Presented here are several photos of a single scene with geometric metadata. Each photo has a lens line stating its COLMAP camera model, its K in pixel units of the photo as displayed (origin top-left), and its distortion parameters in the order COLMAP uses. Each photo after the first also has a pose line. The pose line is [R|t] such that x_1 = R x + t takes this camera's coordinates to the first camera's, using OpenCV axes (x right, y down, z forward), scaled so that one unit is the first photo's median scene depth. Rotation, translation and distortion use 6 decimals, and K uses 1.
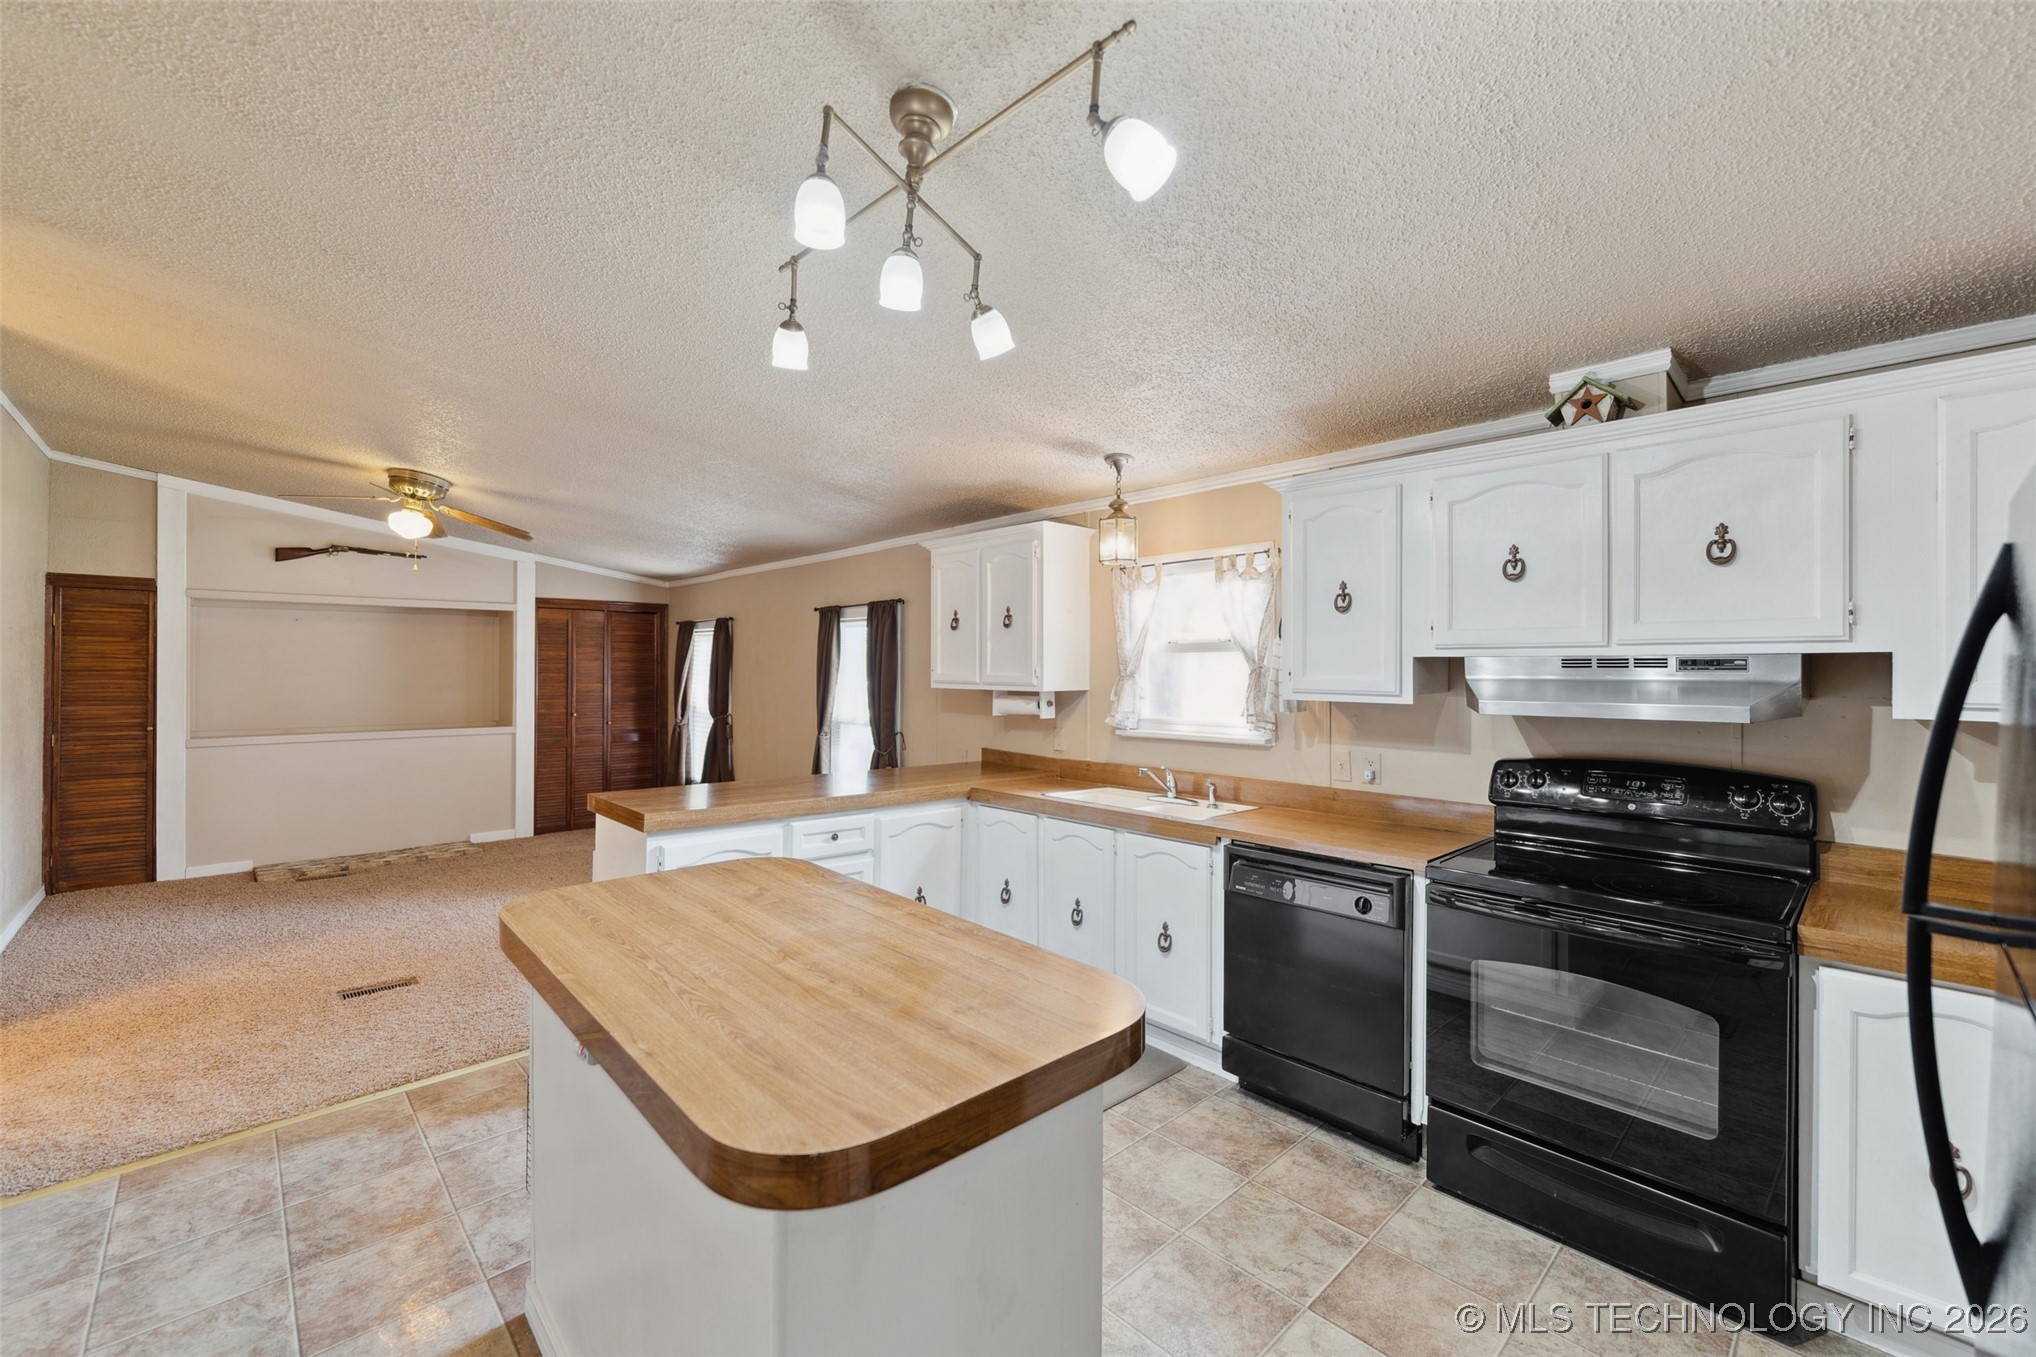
lens RADIAL K [[837.6, 0, 1023.4], [0, 837.6, 669.1], [0, 0, 1]] dist [-0.003315, 0.000996]
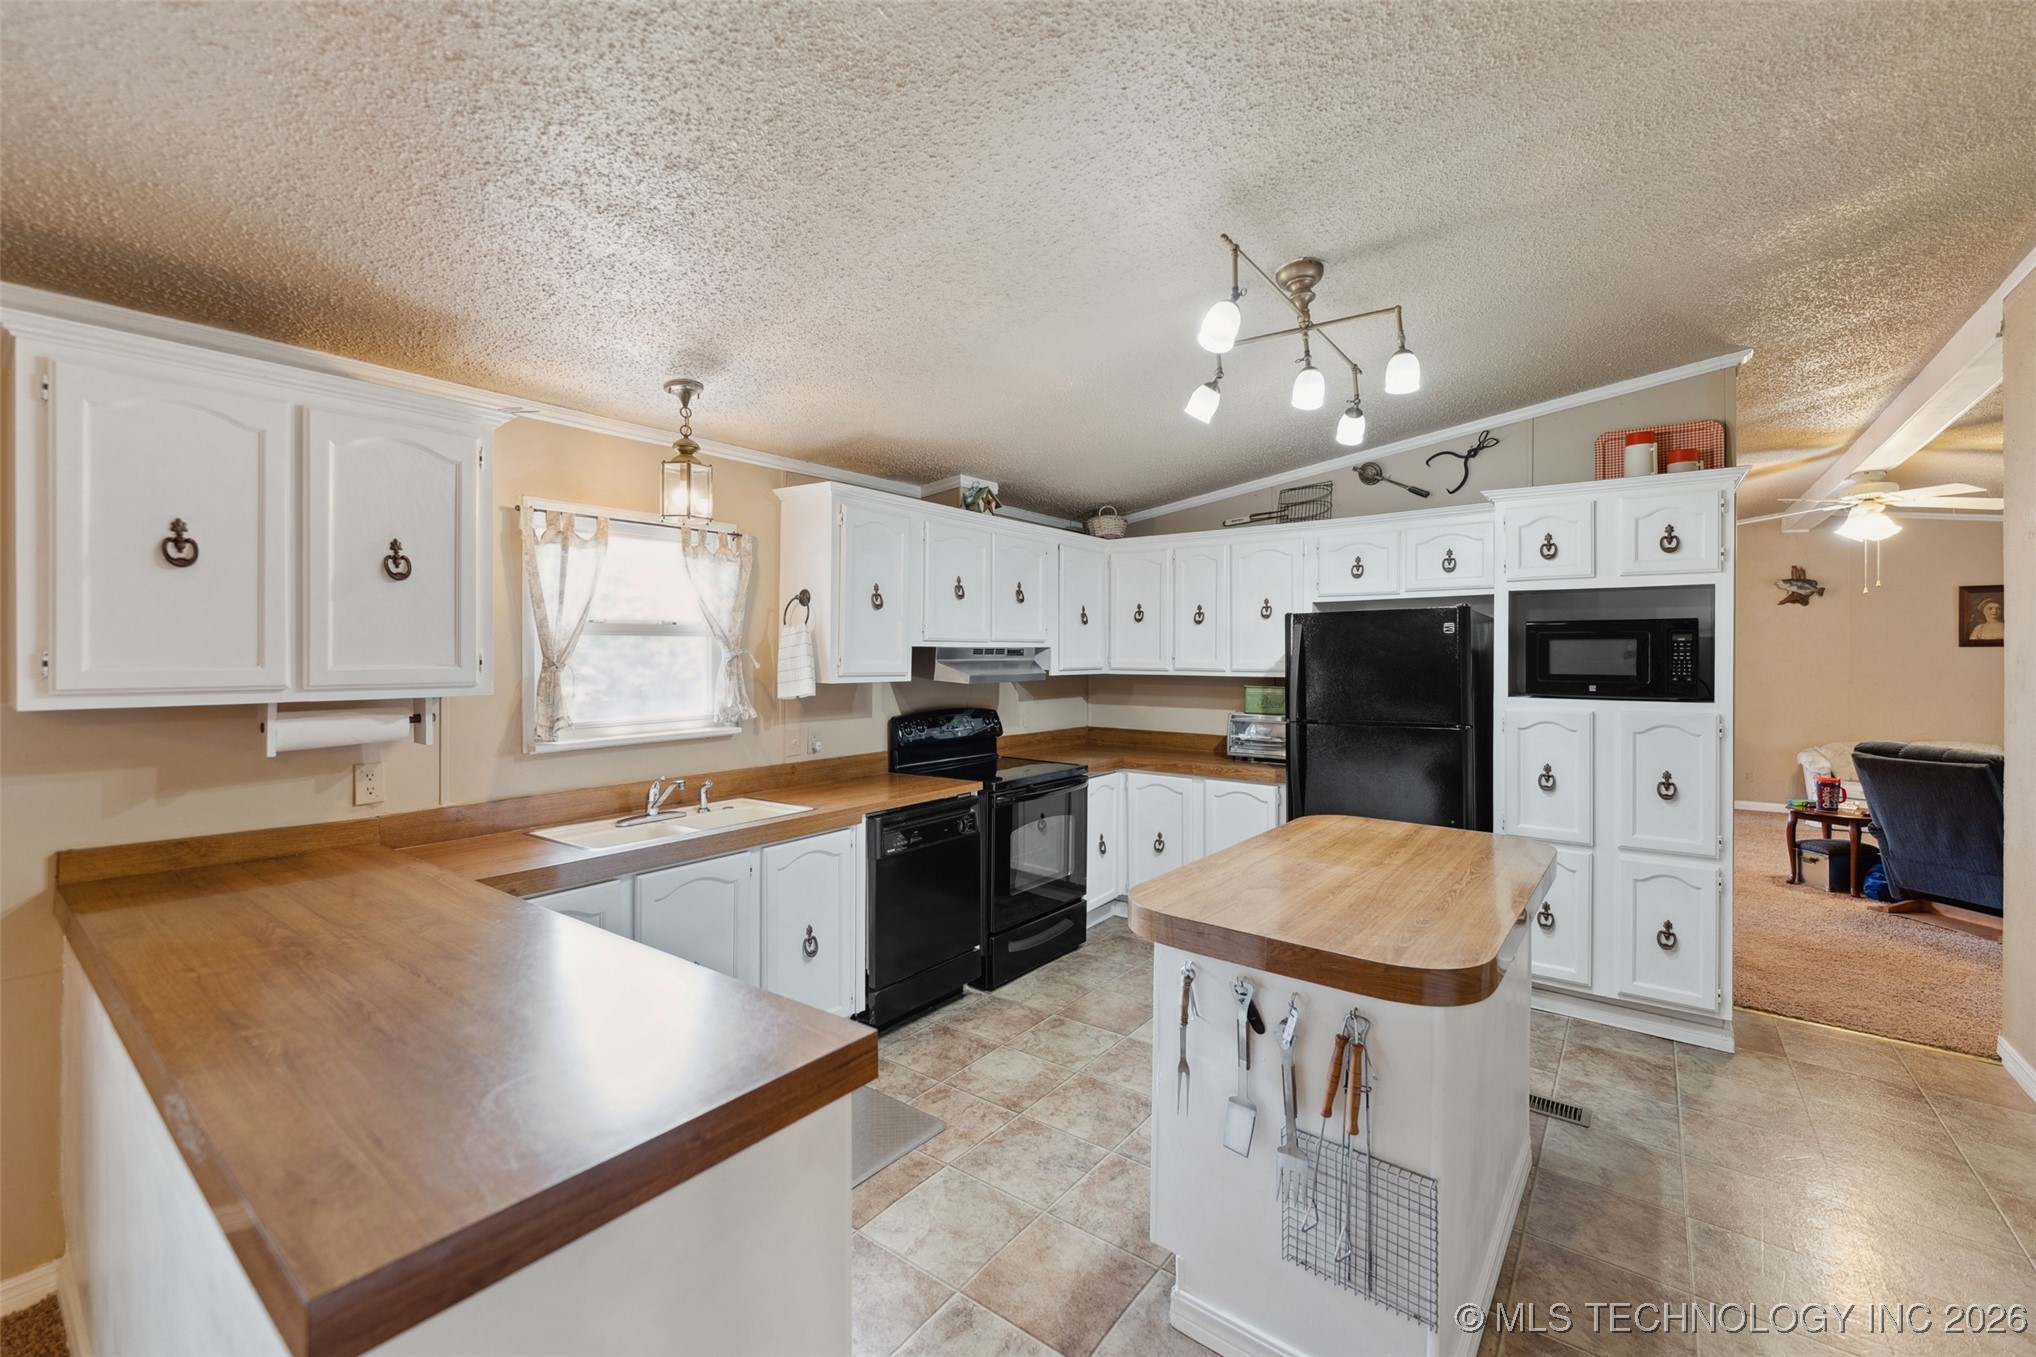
lens RADIAL K [[837.6, 0, 1001.7], [0, 837.6, 653.1], [0, 0, 1]] dist [-0.003315, 0.000996]
pose [[-0.154215, -0.001989, 0.988035, -0.440478], [-0.000512, 0.999998, 0.001933, -0.003089], [-0.988037, -0.000208, -0.154216, 0.517146]]
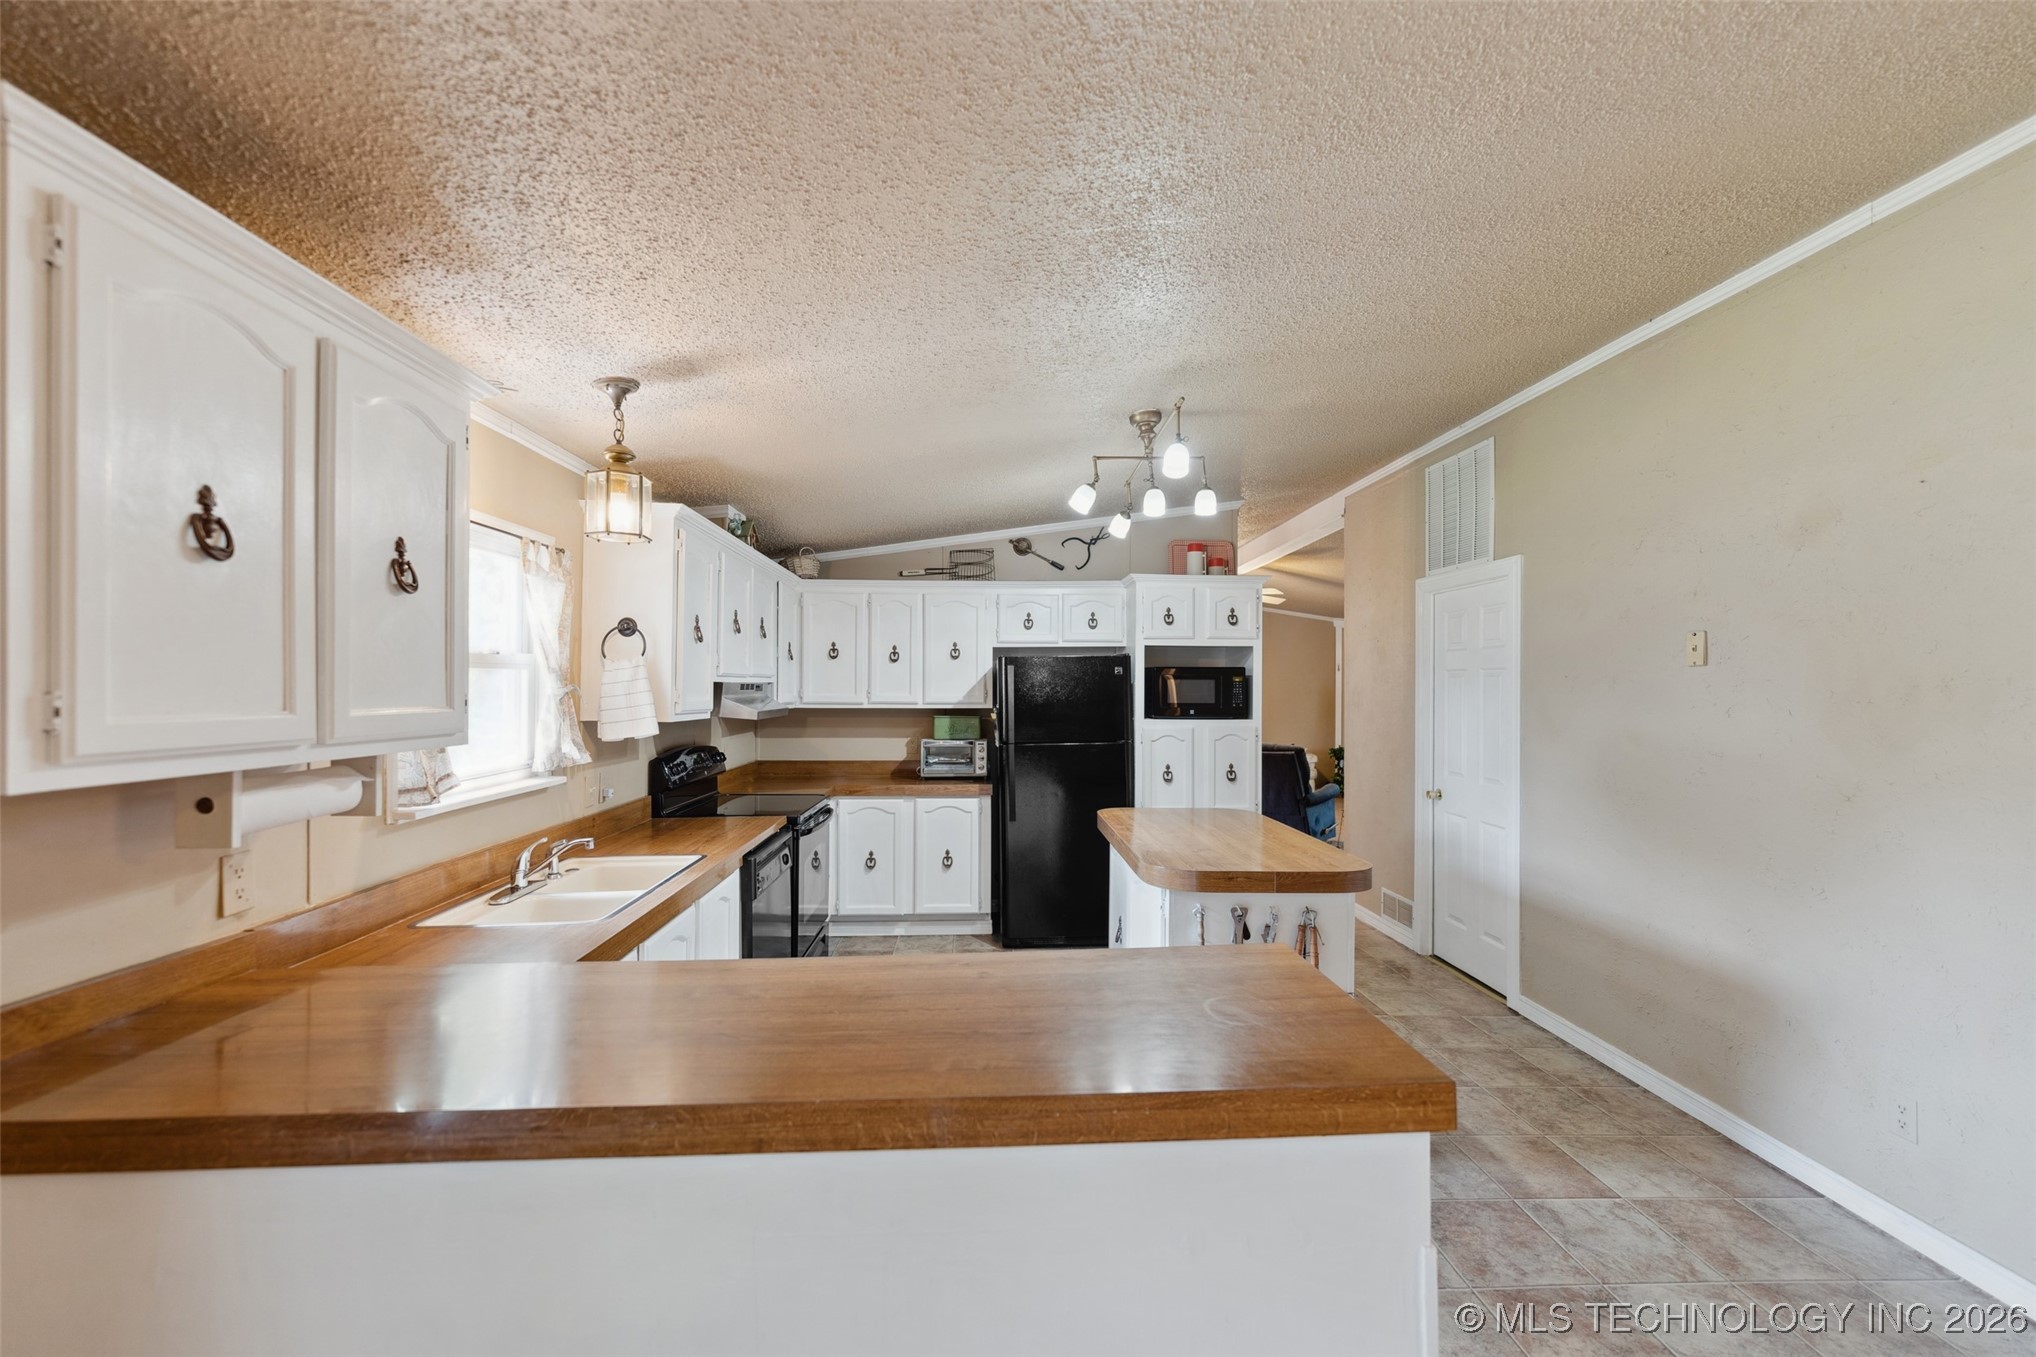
lens RADIAL K [[837.6, 0, 1008.1], [0, 837.6, 688.6], [0, 0, 1]] dist [-0.003315, 0.000996]
pose [[-0.754221, -0.005425, 0.656599, -0.359941], [-0.003773, 0.999985, 0.003928, -0.005107], [-0.656610, 0.000486, -0.754230, 0.814649]]
